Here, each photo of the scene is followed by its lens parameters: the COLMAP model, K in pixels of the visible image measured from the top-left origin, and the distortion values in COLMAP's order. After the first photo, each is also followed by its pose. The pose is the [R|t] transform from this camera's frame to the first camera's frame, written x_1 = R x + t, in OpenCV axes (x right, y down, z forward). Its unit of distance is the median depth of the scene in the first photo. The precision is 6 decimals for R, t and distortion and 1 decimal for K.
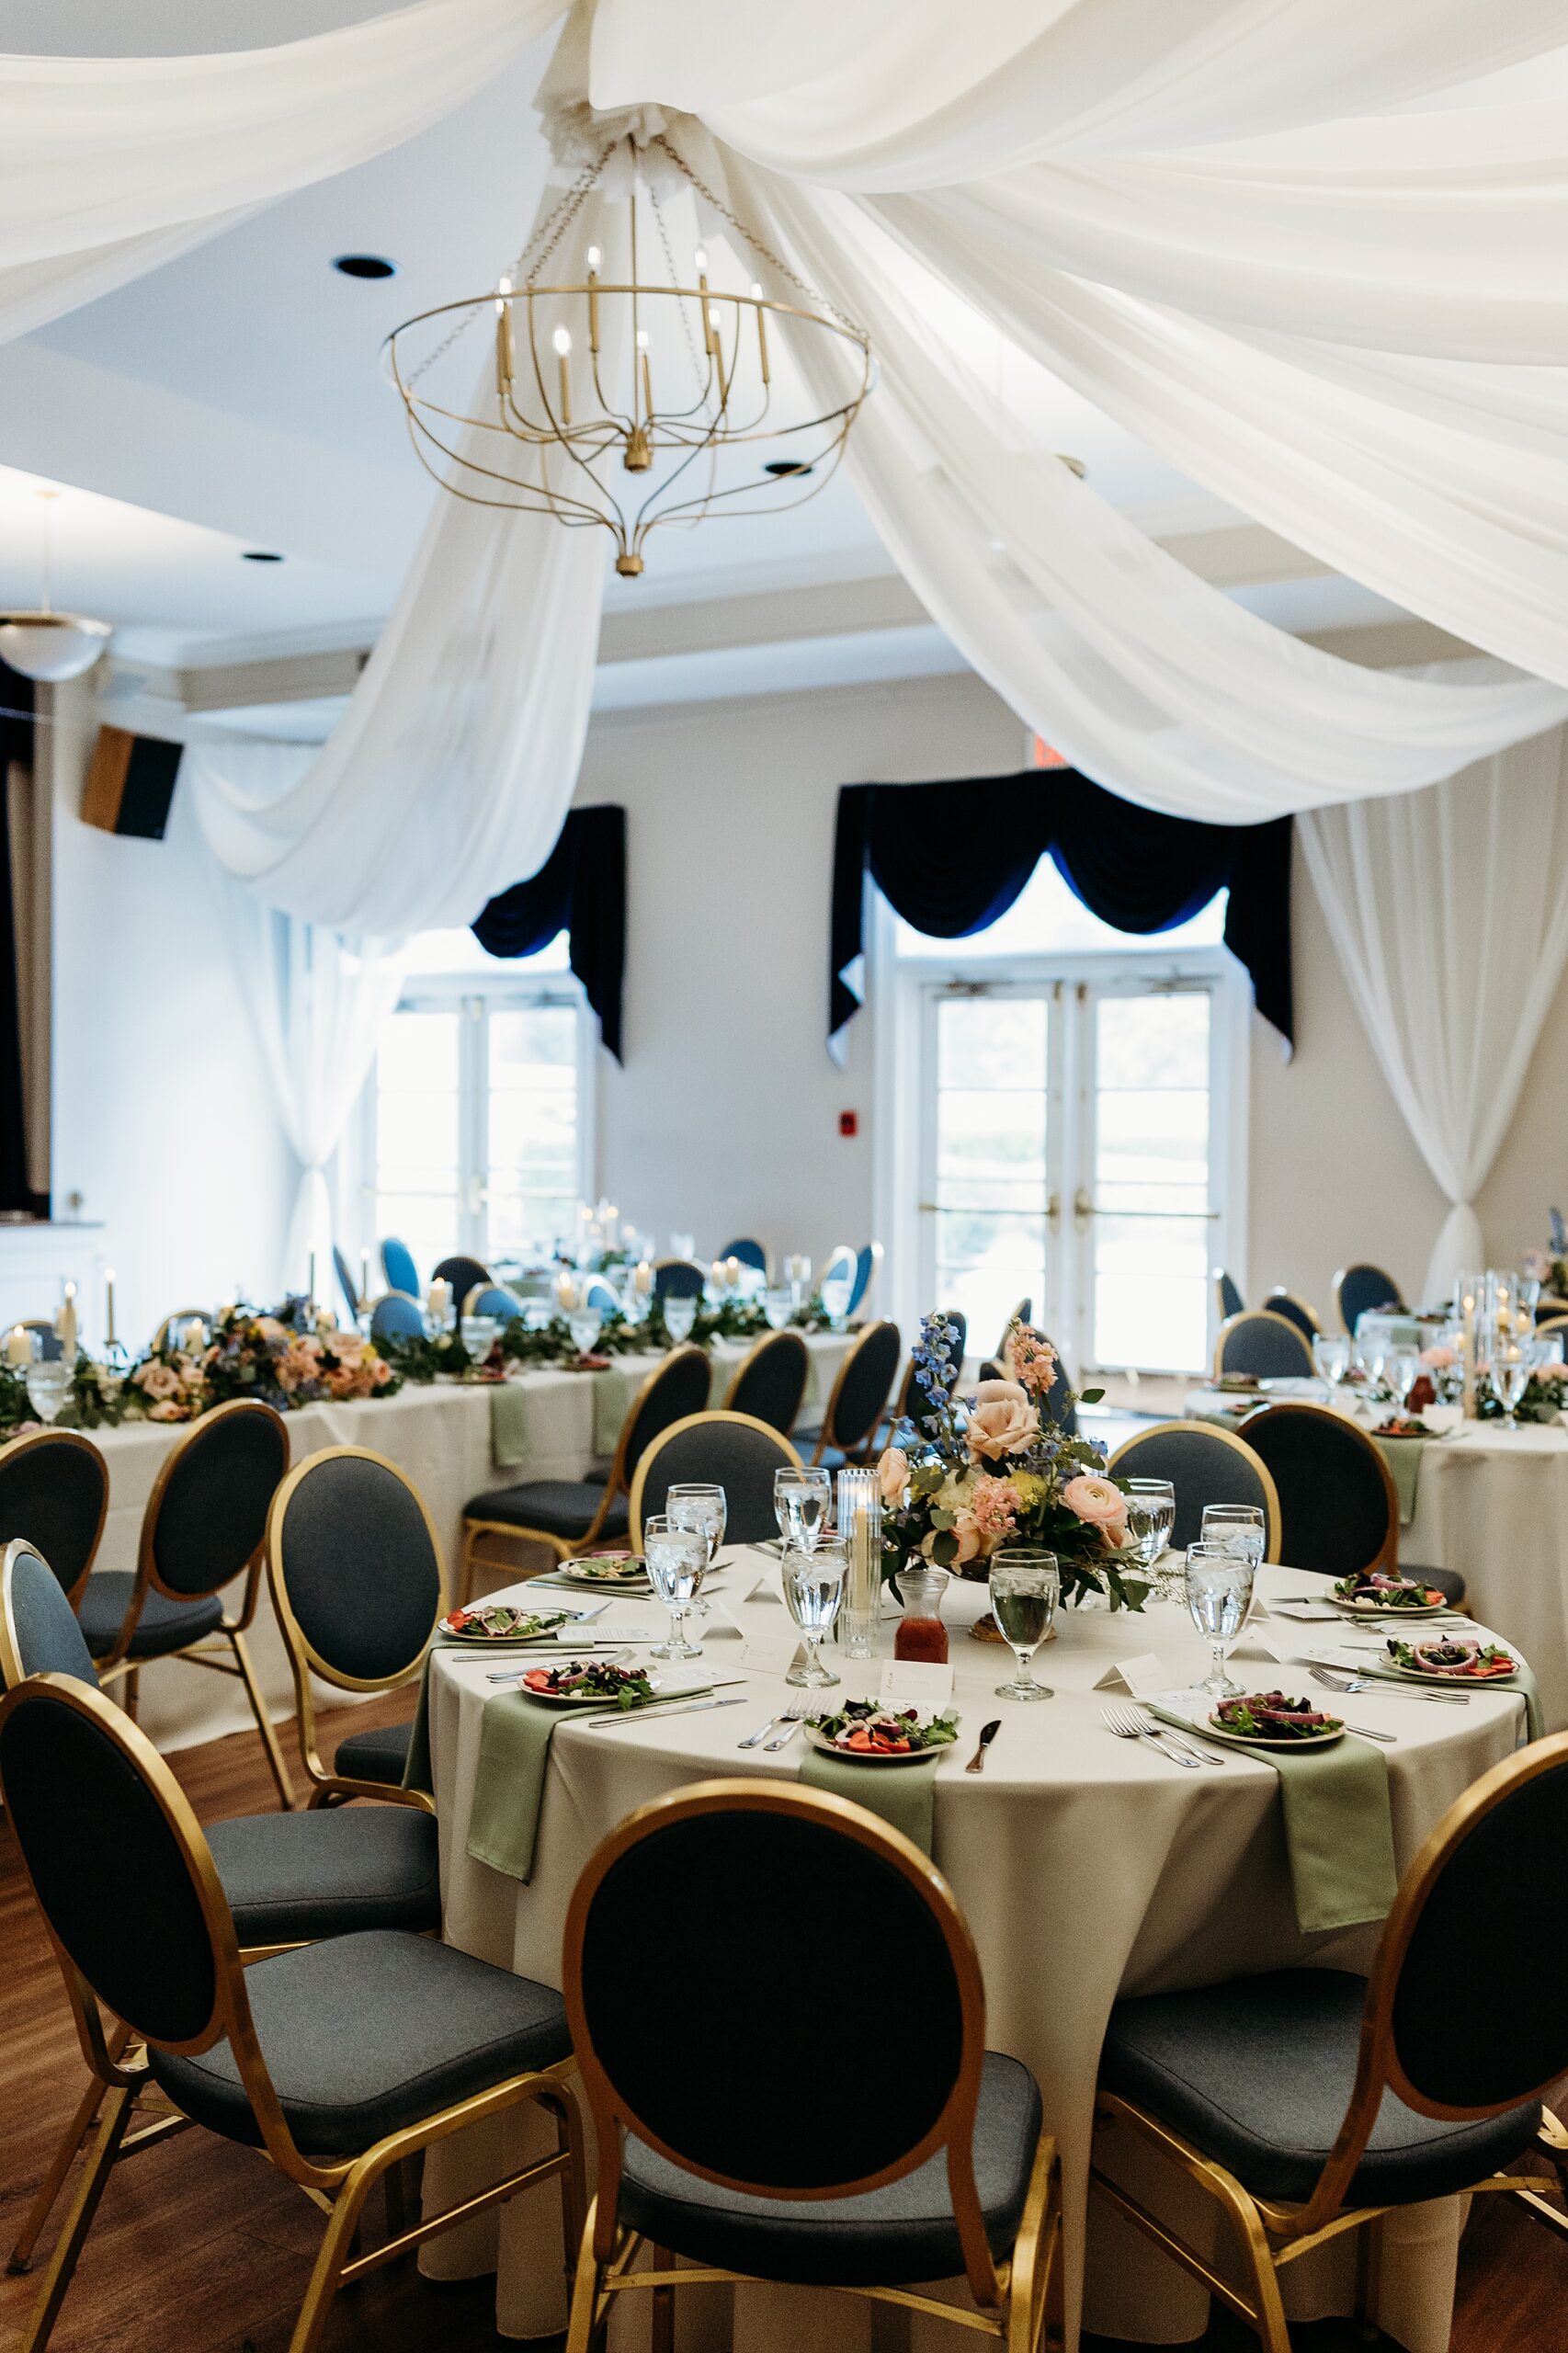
lens RADIAL K [[2305.1, 0, 790.6], [0, 2305.1, 1176.6], [0, 0, 1]] dist [0.020598, 0.000000]
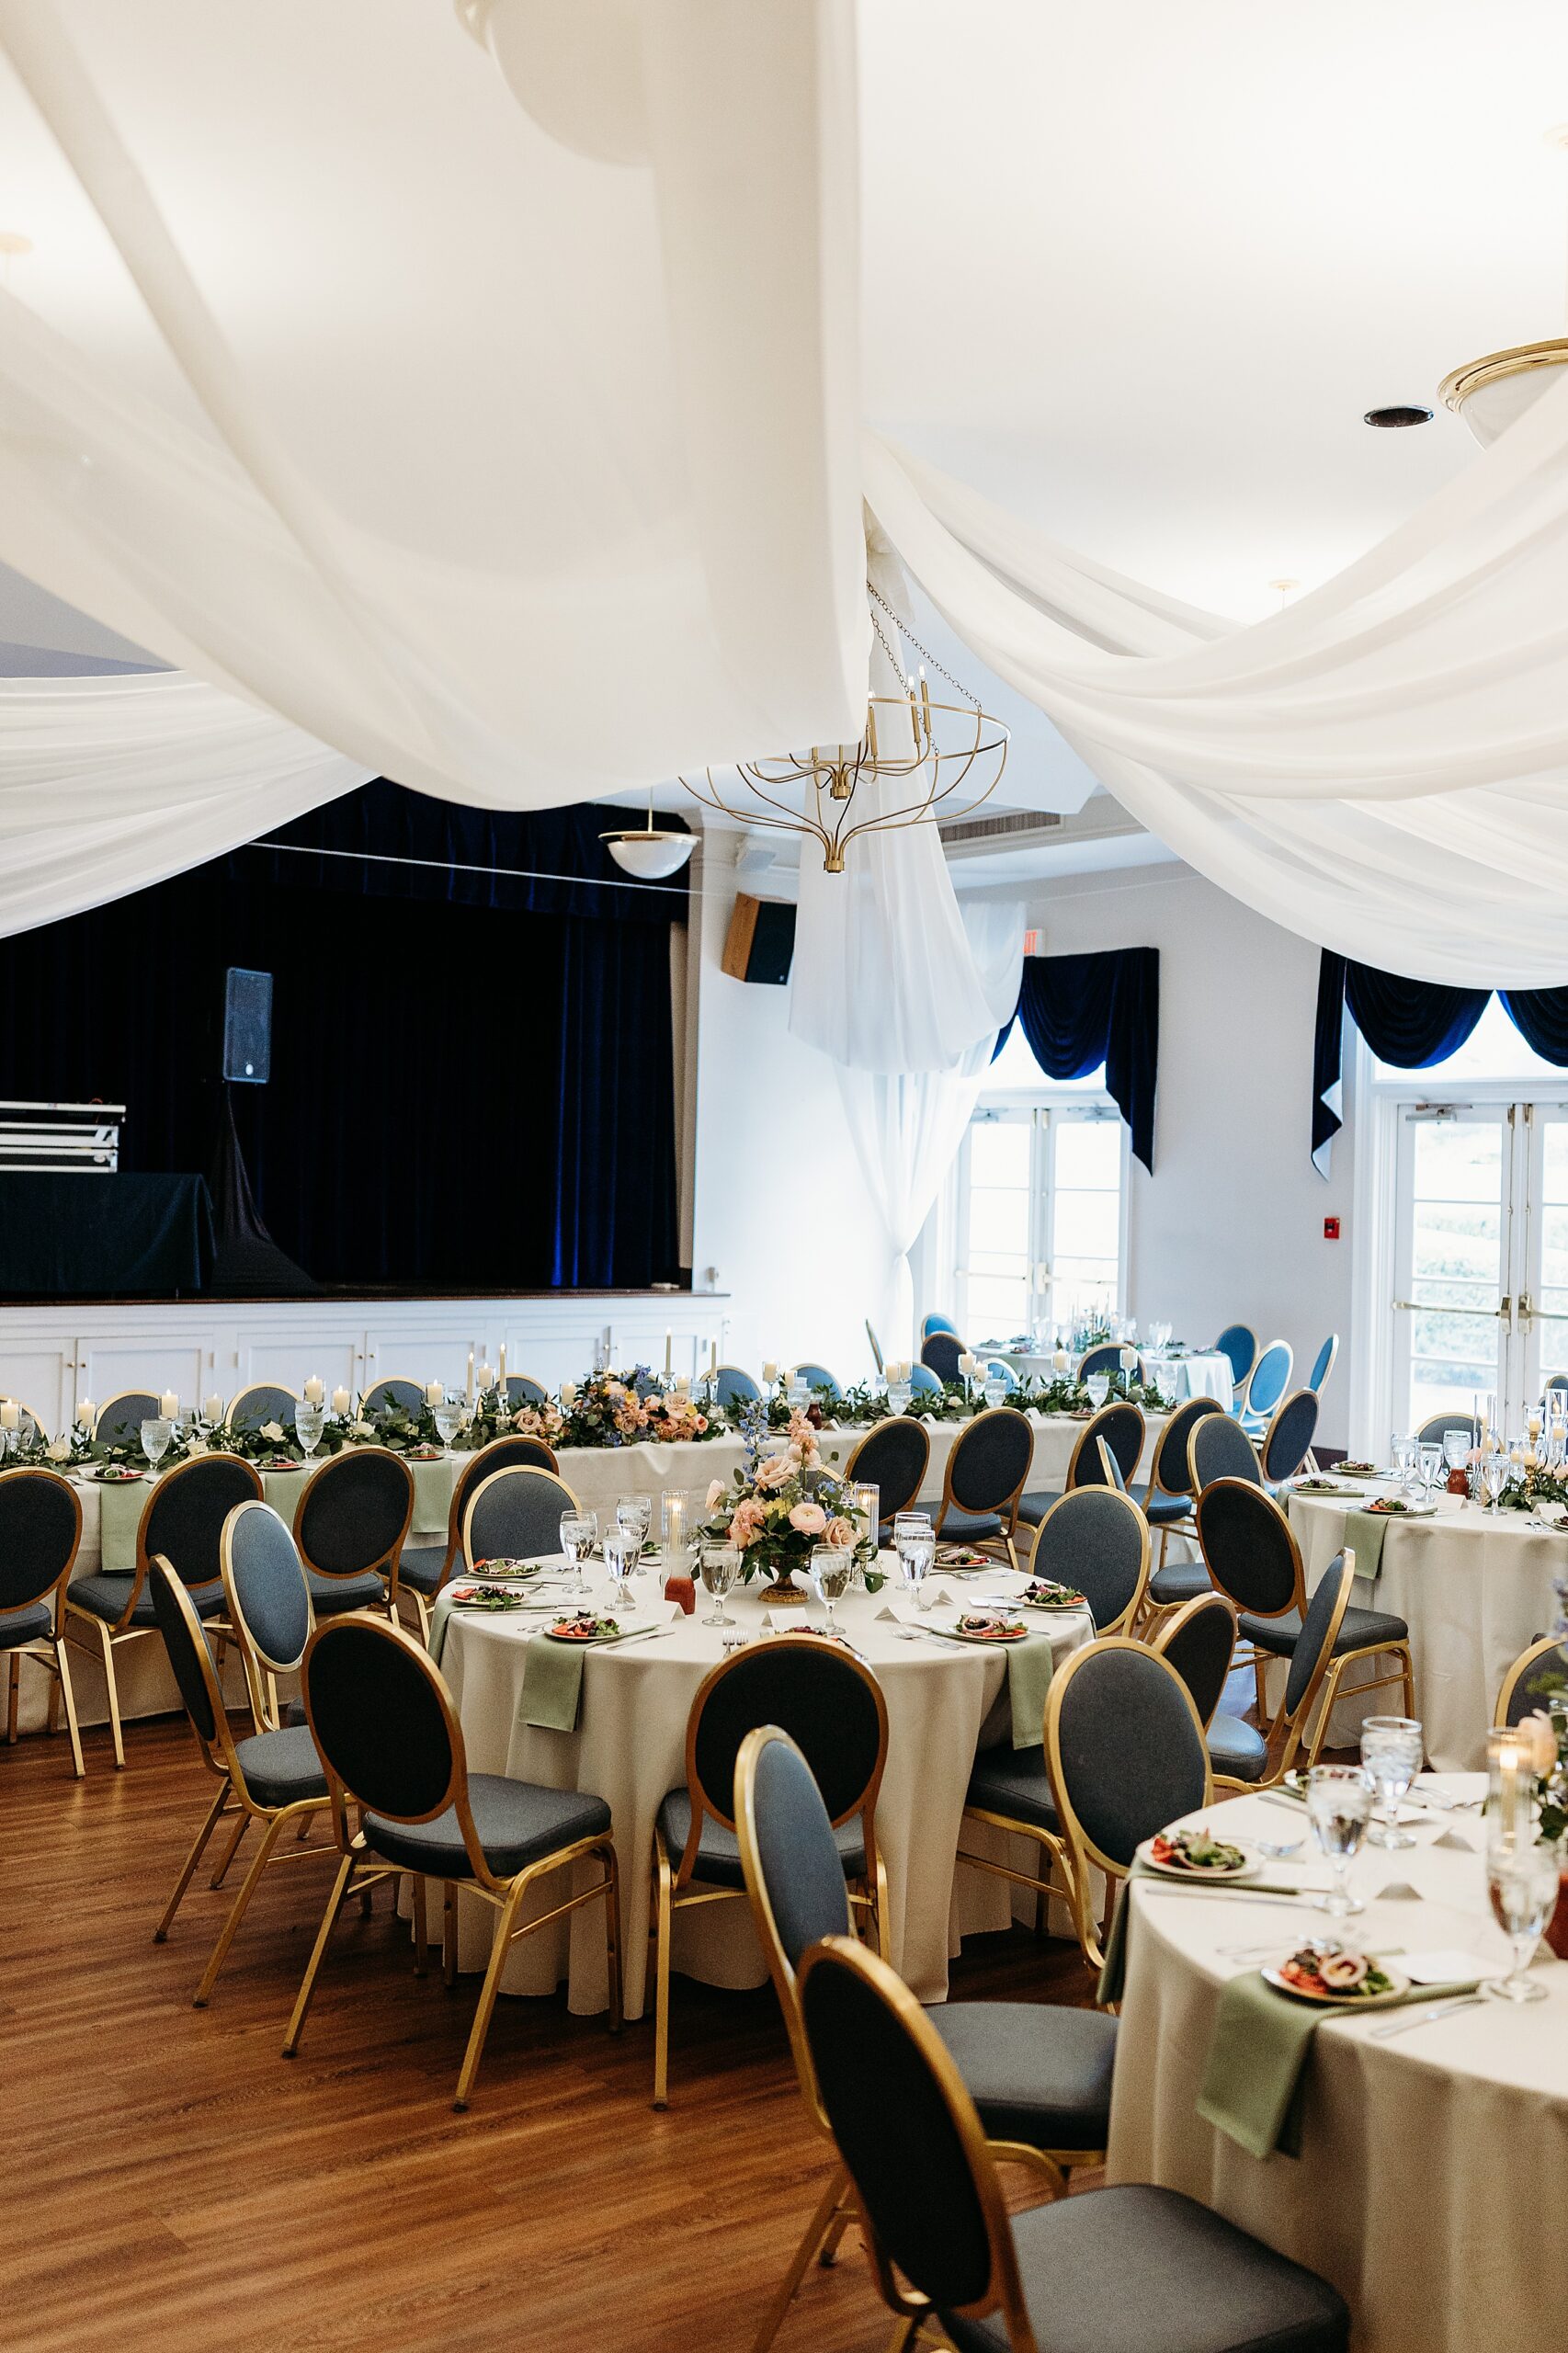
lens RADIAL K [[2305.1, 0, 782.9], [0, 2305.1, 1175.6], [0, 0, 1]] dist [0.020598, 0.000000]
pose [[0.934640, 0.014468, -0.355301, 0.179065], [-0.023340, 0.999513, -0.020697, -0.019607], [0.354829, 0.027637, 0.934523, -0.157748]]
